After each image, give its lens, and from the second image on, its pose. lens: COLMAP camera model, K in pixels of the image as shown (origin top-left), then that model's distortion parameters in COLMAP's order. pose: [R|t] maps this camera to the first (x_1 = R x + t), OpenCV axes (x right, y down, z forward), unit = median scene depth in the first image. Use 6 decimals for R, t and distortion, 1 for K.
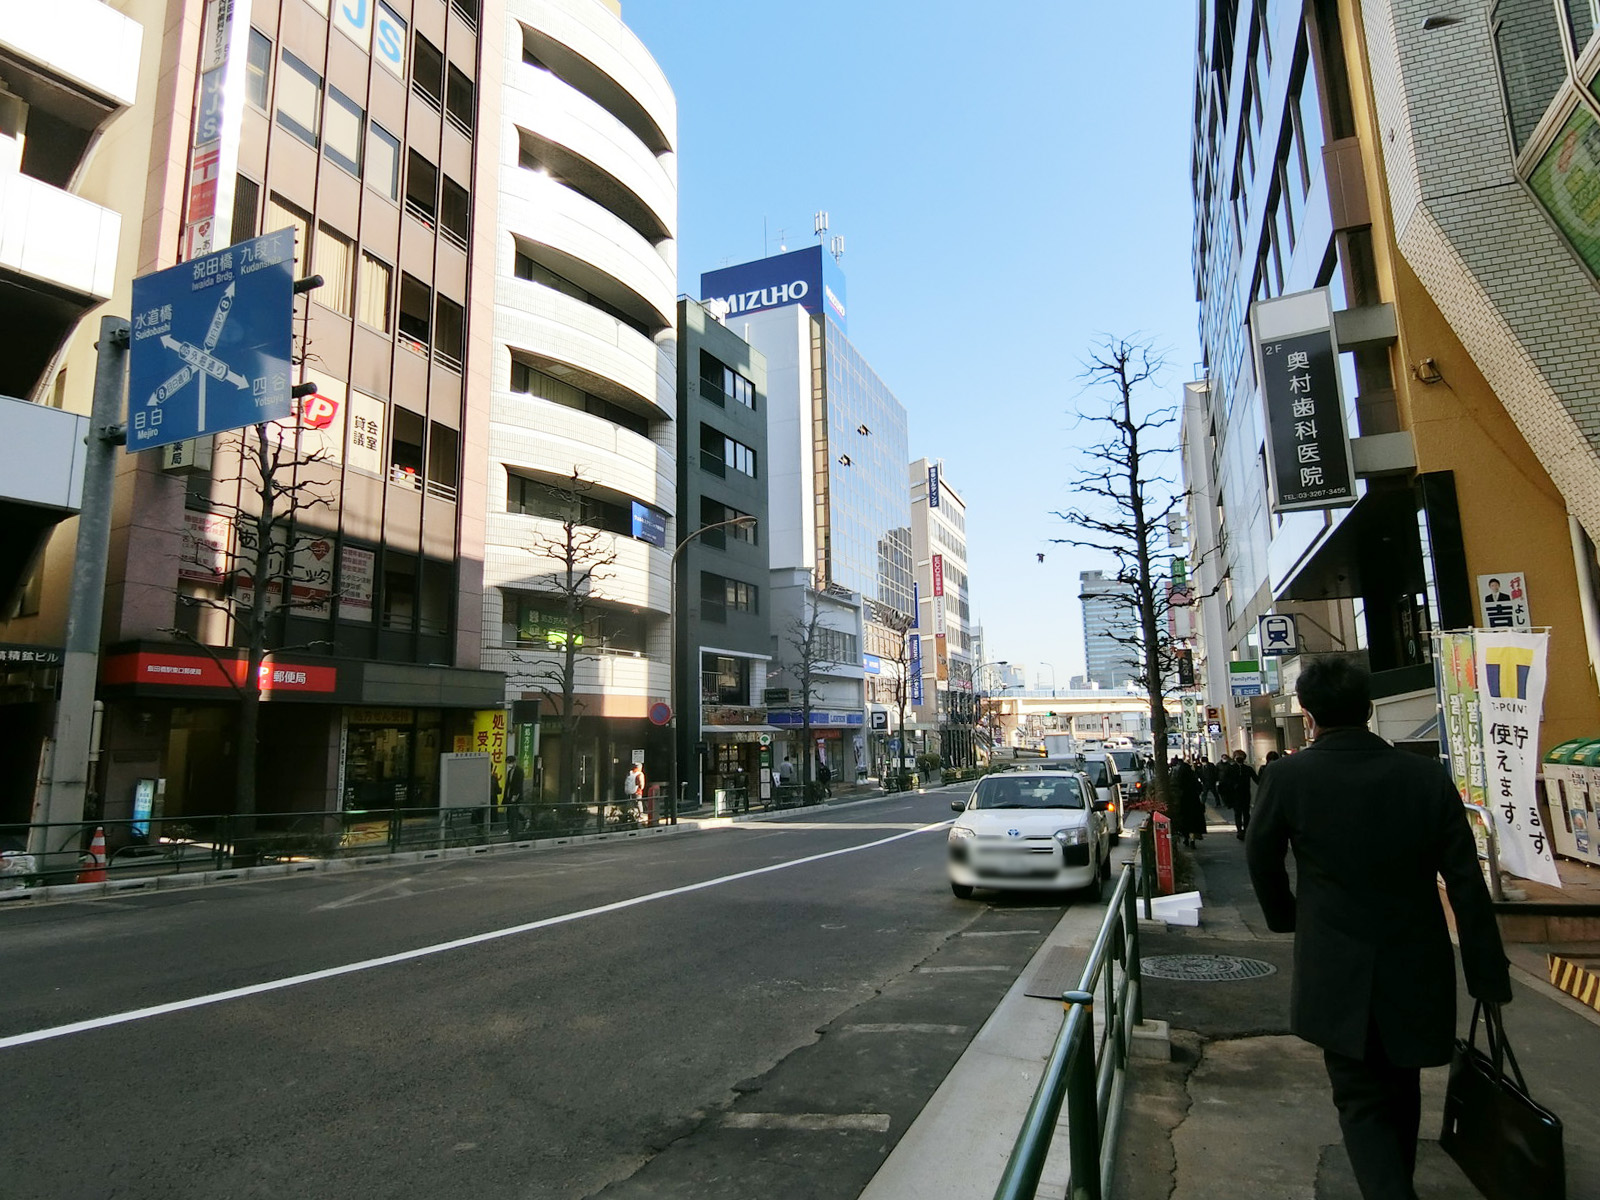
lens RADIAL K [[879.3, 0, 809.7], [0, 879.3, 604.0], [0, 0, 1]] dist [-0.011079, -0.000654]
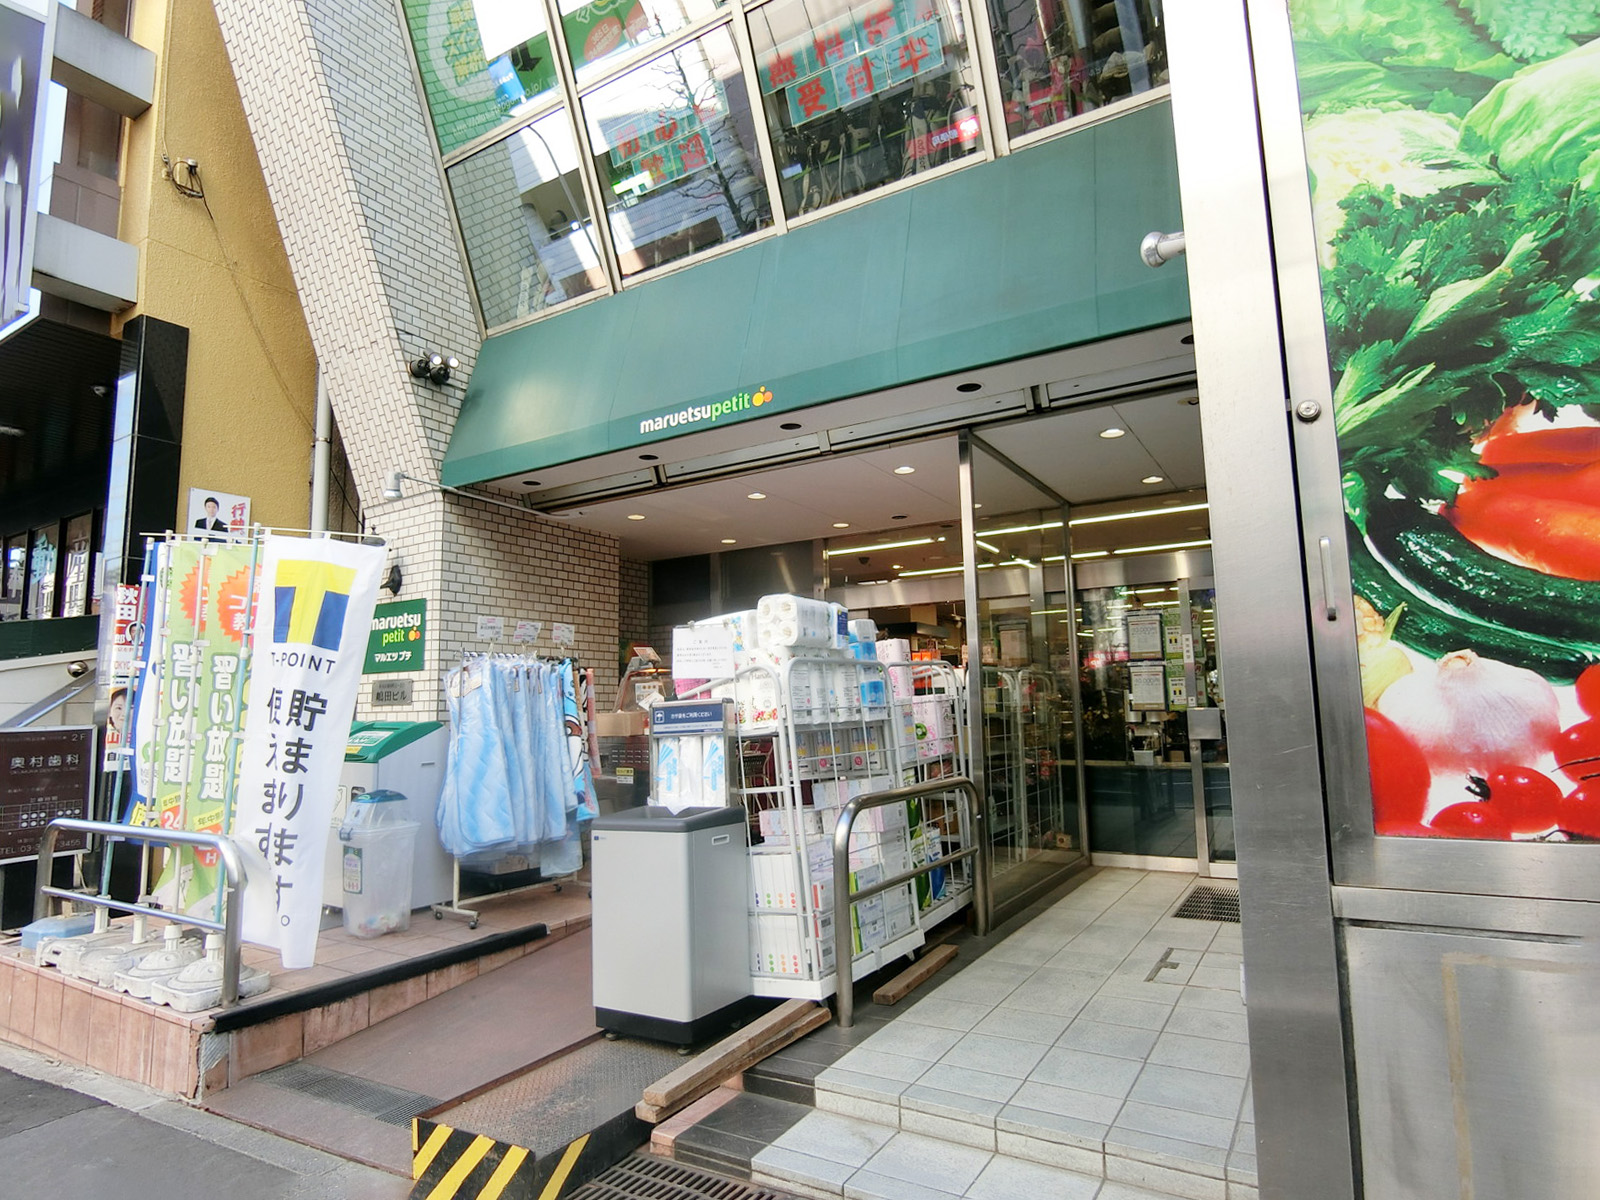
lens RADIAL K [[879.3, 0, 809.7], [0, 879.3, 604.0], [0, 0, 1]] dist [-0.011079, -0.000654]
pose [[0.164162, 0.140819, 0.976330, 0.201126], [-0.132931, 0.983888, -0.119558, 0.079040], [-0.977435, -0.110158, 0.180237, 0.418227]]
